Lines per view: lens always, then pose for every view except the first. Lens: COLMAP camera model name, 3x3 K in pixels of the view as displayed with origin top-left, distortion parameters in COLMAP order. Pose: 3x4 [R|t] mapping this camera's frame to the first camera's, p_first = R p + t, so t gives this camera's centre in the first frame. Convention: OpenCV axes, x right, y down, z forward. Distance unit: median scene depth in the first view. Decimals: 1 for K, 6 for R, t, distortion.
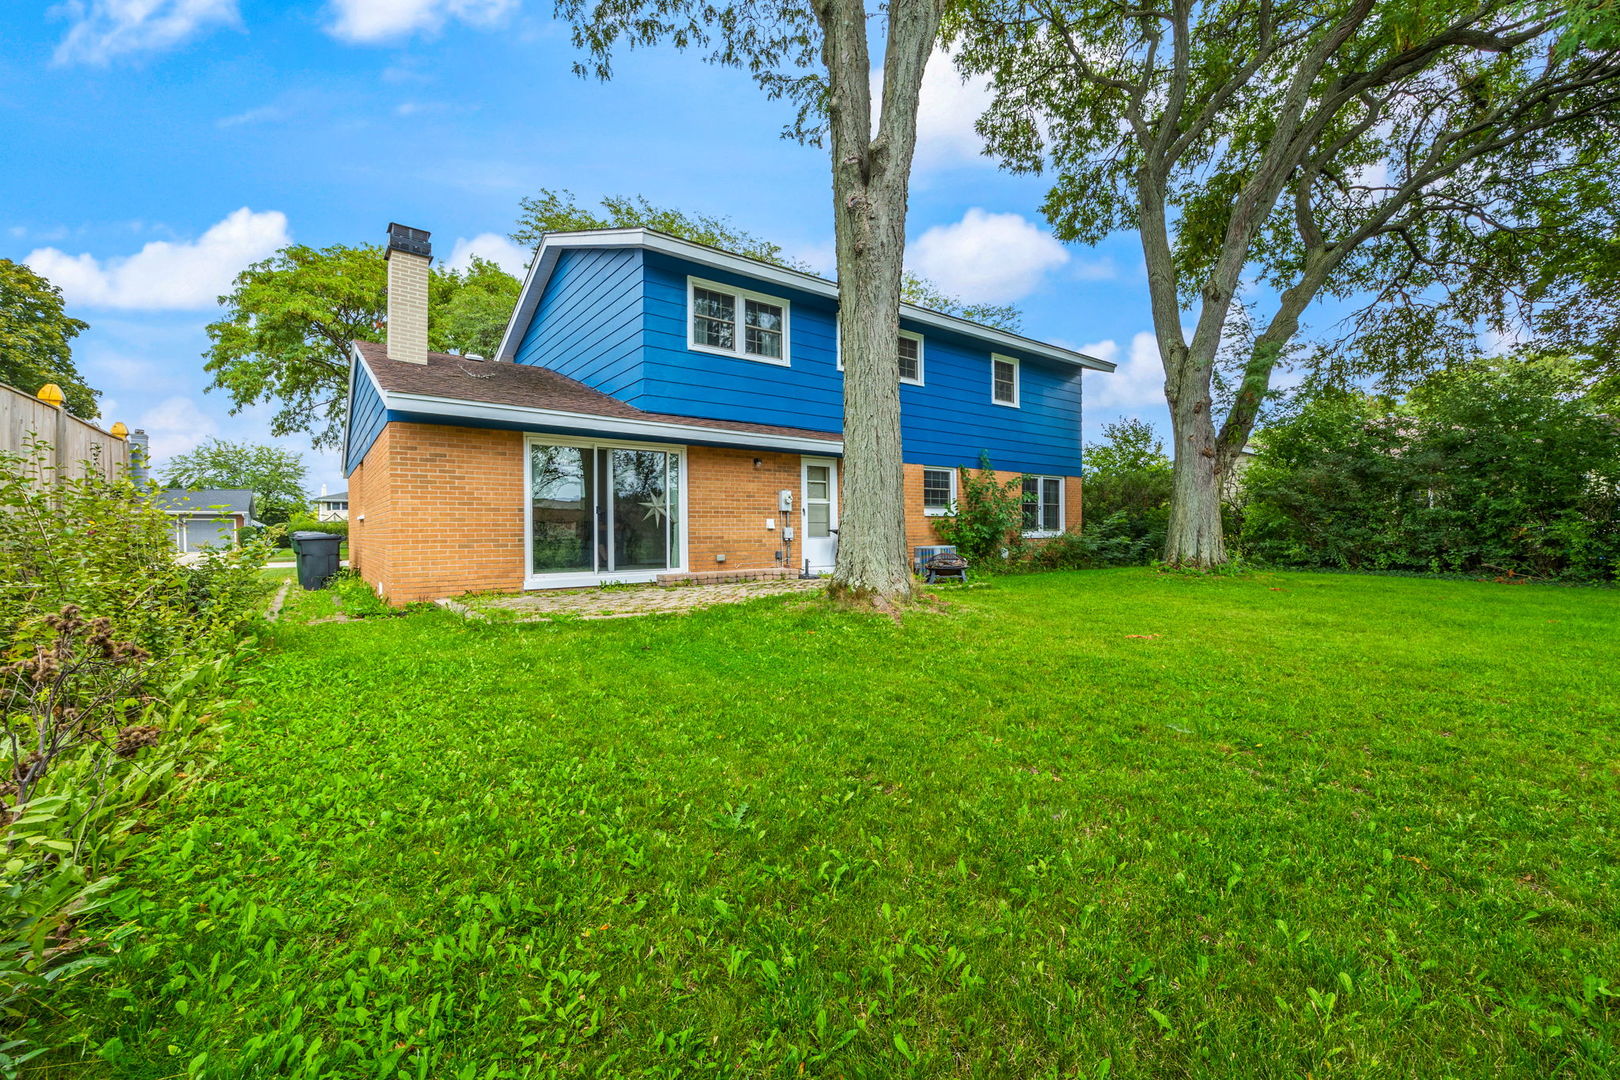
lens RADIAL K [[651.1, 0, 811.0], [0, 651.1, 533.5], [0, 0, 1]] dist [-0.002570, 0.000169]
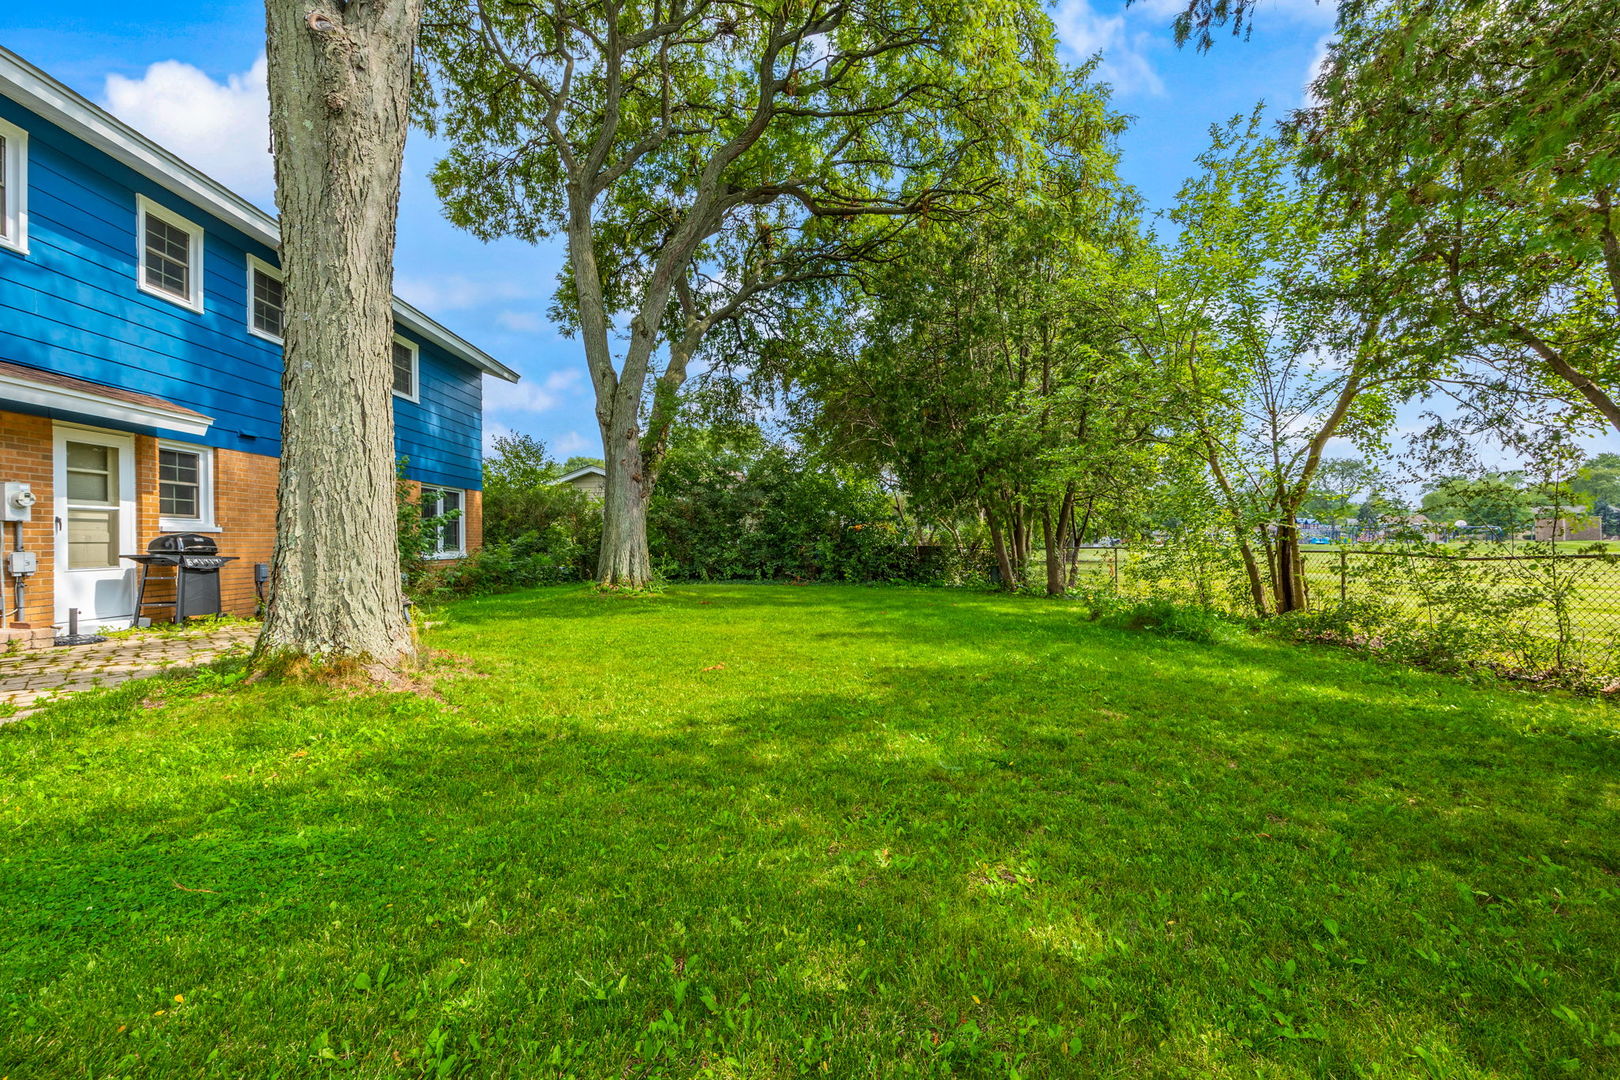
lens RADIAL K [[651.1, 0, 809.4], [0, 651.1, 539.1], [0, 0, 1]] dist [-0.002570, 0.000169]
pose [[0.575482, 0.005496, 0.817796, -0.076655], [0.007523, 0.999900, -0.012014, -0.006933], [-0.817780, 0.013066, 0.575382, 0.129366]]
